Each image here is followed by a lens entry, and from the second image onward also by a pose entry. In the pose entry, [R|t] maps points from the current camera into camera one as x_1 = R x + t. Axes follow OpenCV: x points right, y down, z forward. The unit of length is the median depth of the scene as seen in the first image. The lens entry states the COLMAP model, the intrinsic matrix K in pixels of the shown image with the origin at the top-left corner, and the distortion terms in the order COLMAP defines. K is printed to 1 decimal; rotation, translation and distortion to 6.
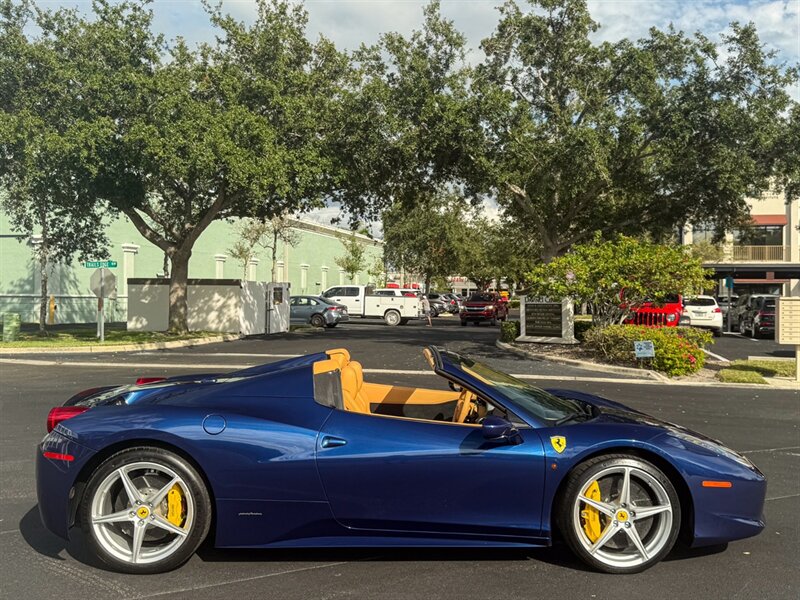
lens RADIAL K [[786.0, 0, 421.3], [0, 786.0, 253.3], [0, 0, 1]] dist [0.154782, -0.368203]
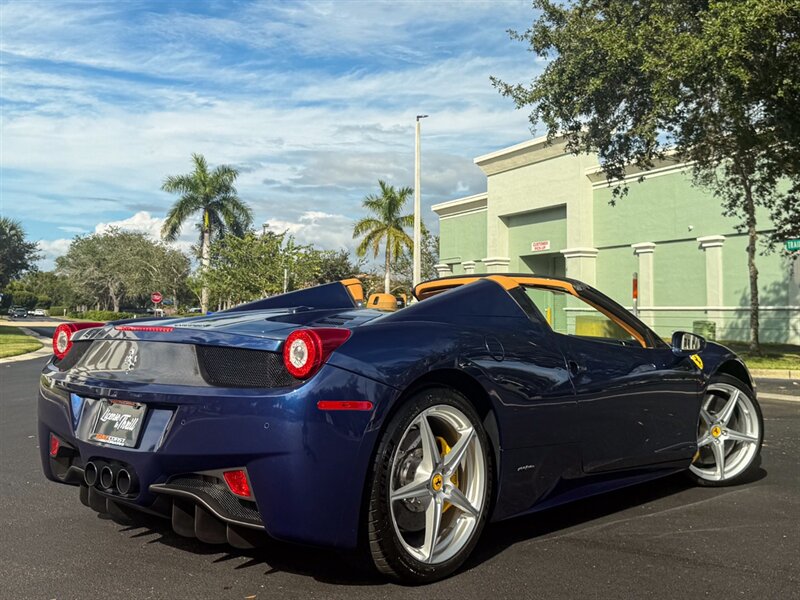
lens RADIAL K [[888.5, 0, 400.6], [0, 888.5, 232.7], [0, 0, 1]] dist [0.201694, -0.476557]
pose [[0.591104, -0.077314, -0.802882, -0.004382], [0.036544, 0.996940, -0.069096, 0.032358], [0.805767, 0.011502, 0.592120, 0.219880]]
